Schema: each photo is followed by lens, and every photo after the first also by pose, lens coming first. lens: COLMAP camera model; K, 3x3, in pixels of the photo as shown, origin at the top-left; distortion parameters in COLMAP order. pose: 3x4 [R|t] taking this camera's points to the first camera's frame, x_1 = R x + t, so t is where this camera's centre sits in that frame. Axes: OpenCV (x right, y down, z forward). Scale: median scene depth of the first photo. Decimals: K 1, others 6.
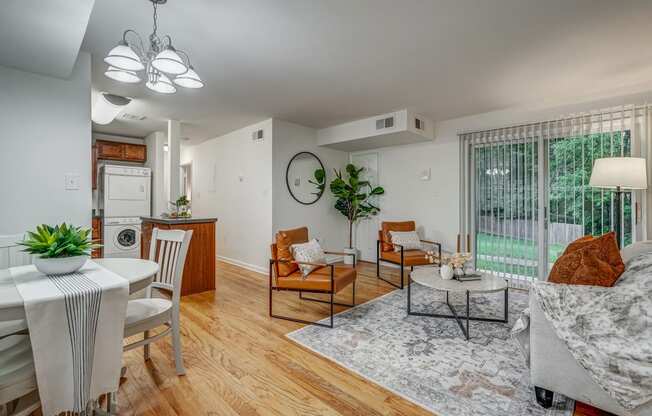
lens RADIAL K [[287.0, 0, 326.1], [0, 287.0, 202.4], [0, 0, 1]] dist [-0.010404, 0.000519]
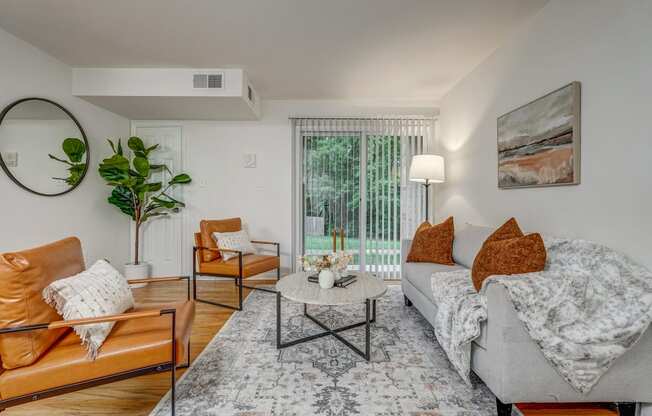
lens RADIAL K [[287.0, 0, 326.1], [0, 287.0, 202.4], [0, 0, 1]] dist [-0.010404, 0.000519]
pose [[0.717957, -0.005619, 0.696065, -0.078952], [0.002142, 0.999981, 0.005863, 0.020094], [-0.696084, -0.002718, 0.717955, 0.286954]]
